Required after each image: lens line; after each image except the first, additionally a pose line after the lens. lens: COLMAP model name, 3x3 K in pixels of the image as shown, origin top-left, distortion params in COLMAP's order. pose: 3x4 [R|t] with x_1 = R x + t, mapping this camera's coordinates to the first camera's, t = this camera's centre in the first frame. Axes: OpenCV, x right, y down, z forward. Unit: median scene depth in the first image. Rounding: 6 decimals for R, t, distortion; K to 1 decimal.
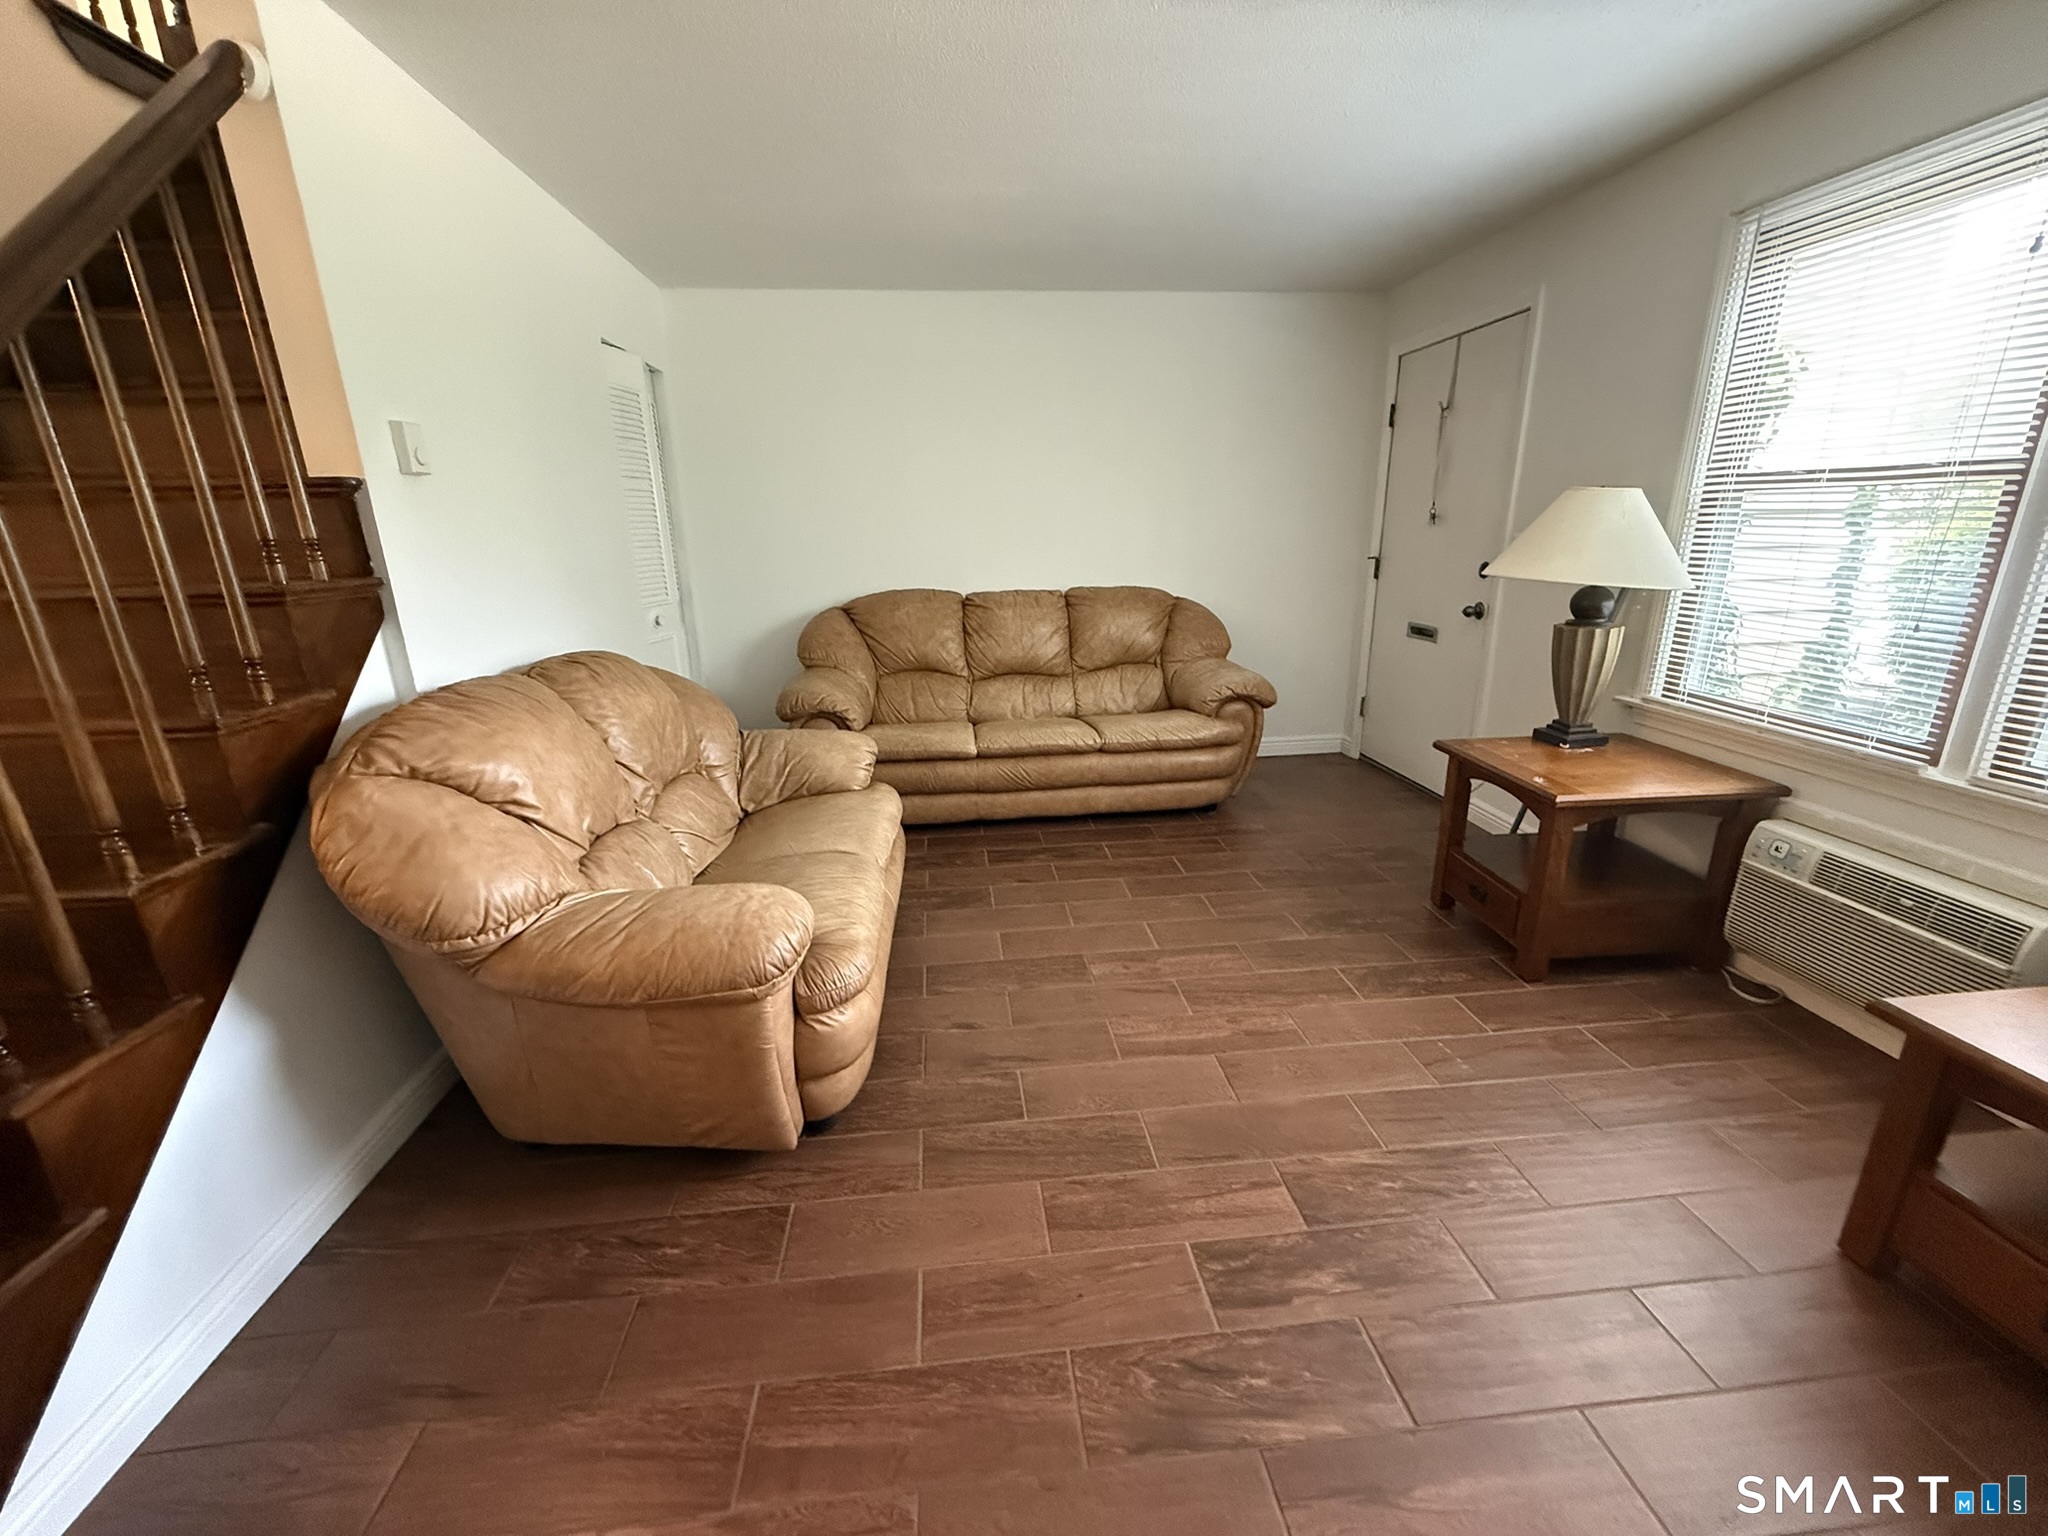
lens RADIAL K [[816.7, 0, 1016.7], [0, 816.7, 764.5], [0, 0, 1]] dist [-0.000138, -0.000038]
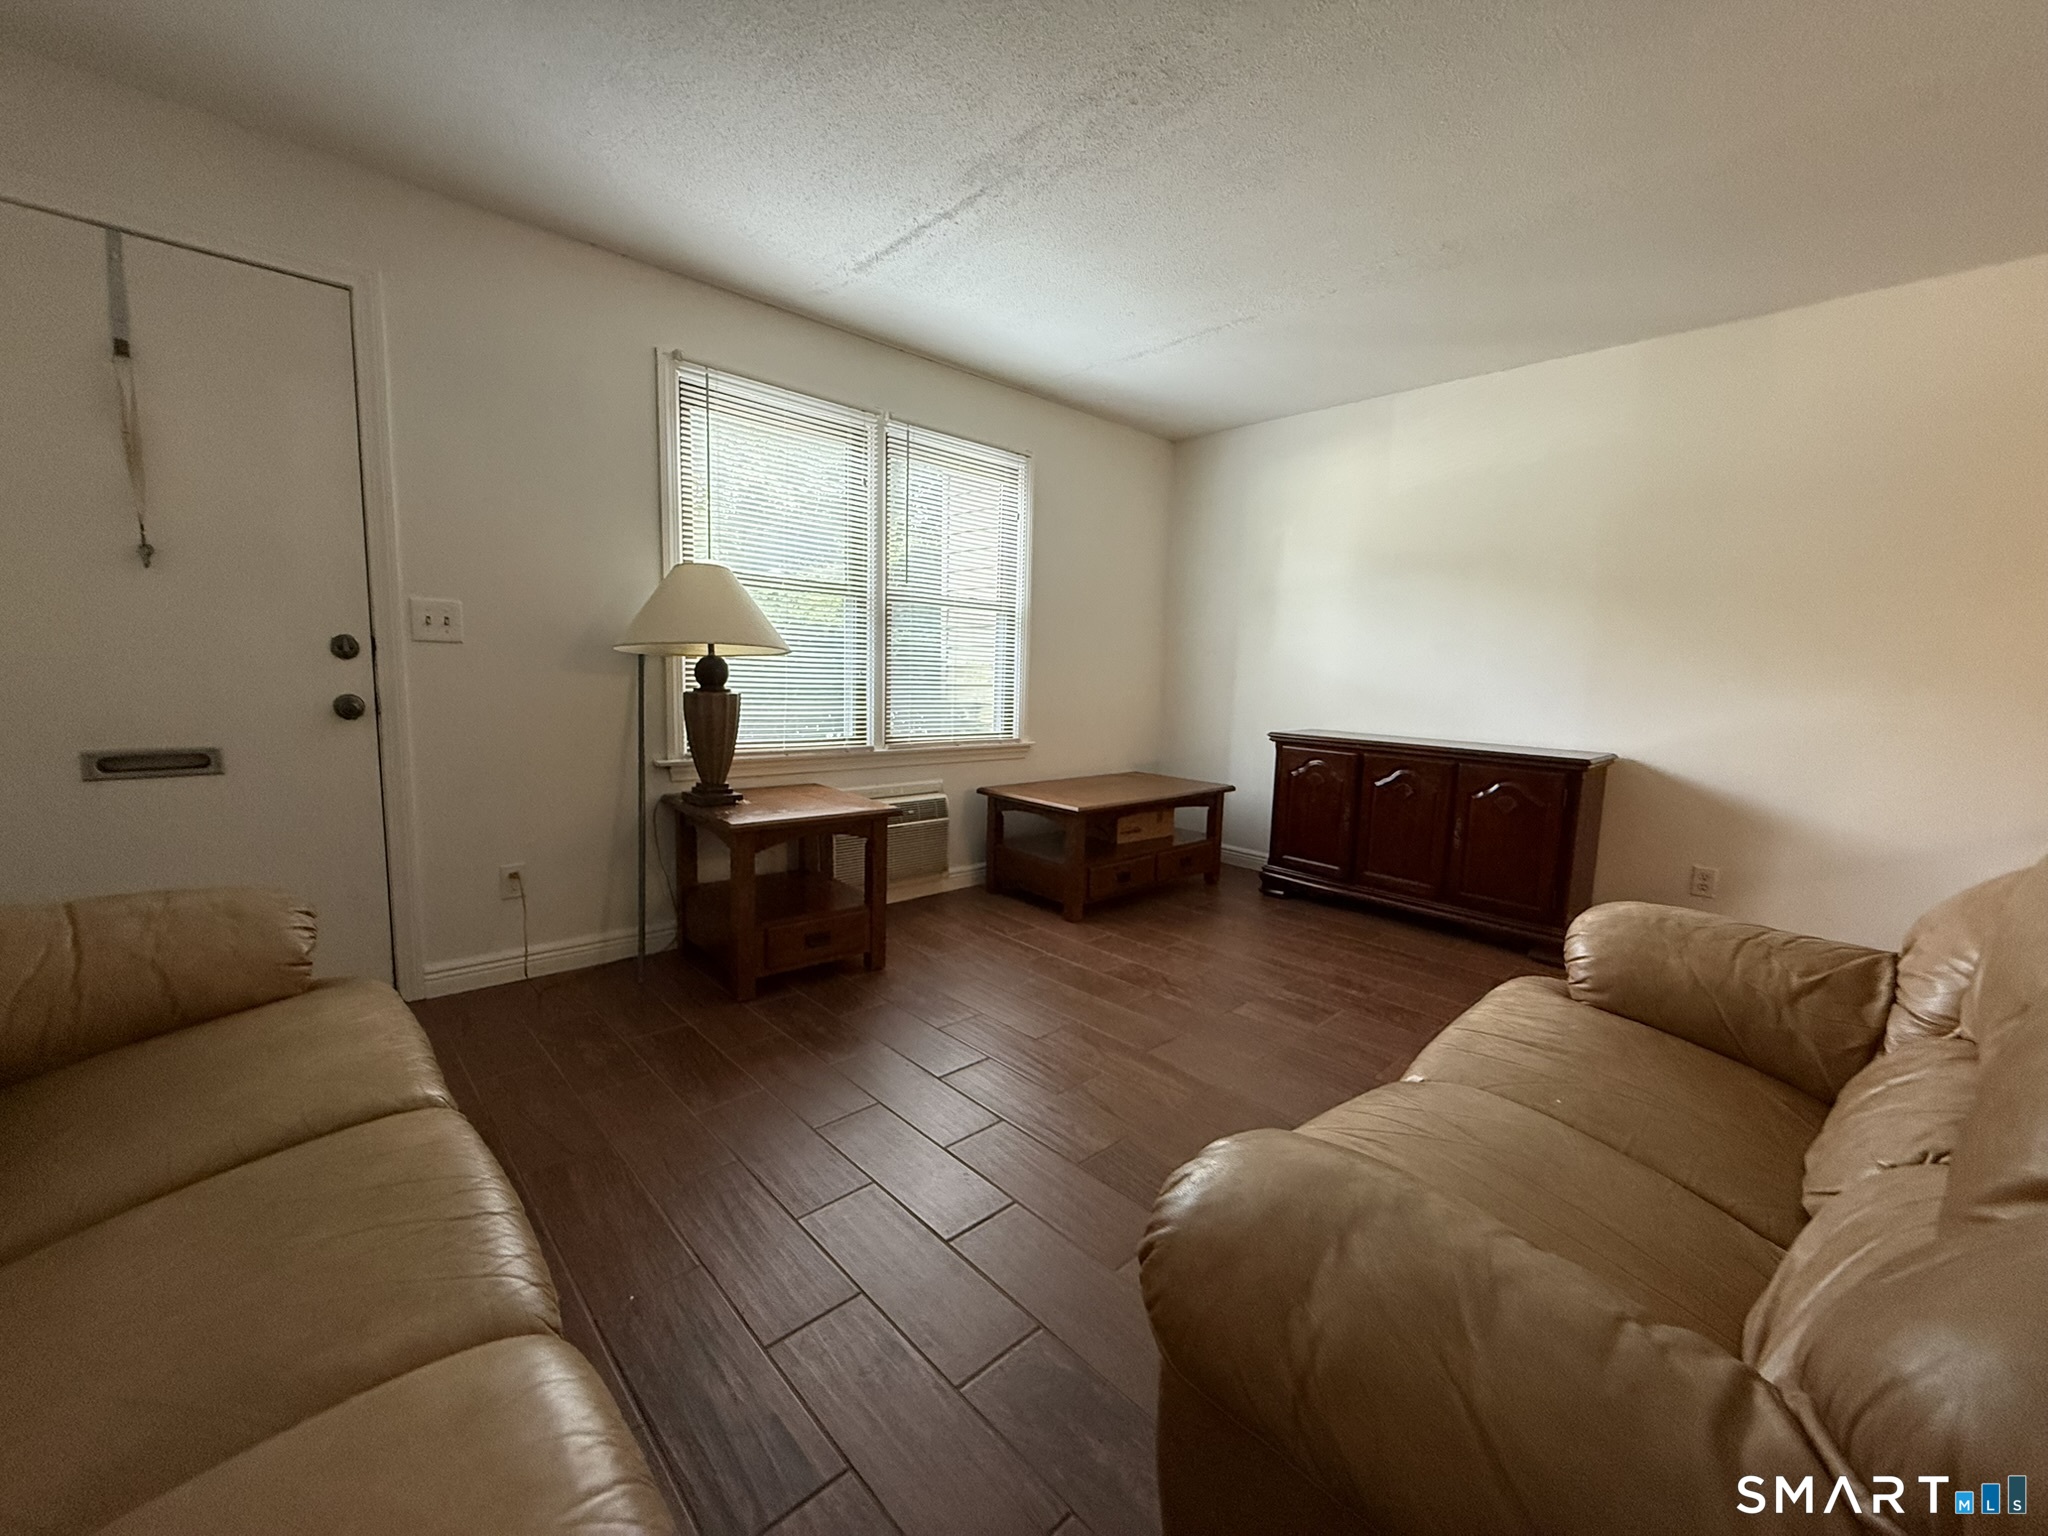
lens RADIAL K [[816.7, 0, 1016.7], [0, 816.7, 764.5], [0, 0, 1]] dist [-0.000138, -0.000038]
pose [[-0.604727, -0.090888, 0.791230, -0.368795], [0.211347, 0.939536, 0.269454, -0.260117], [-0.767879, 0.330170, -0.548954, 1.198347]]
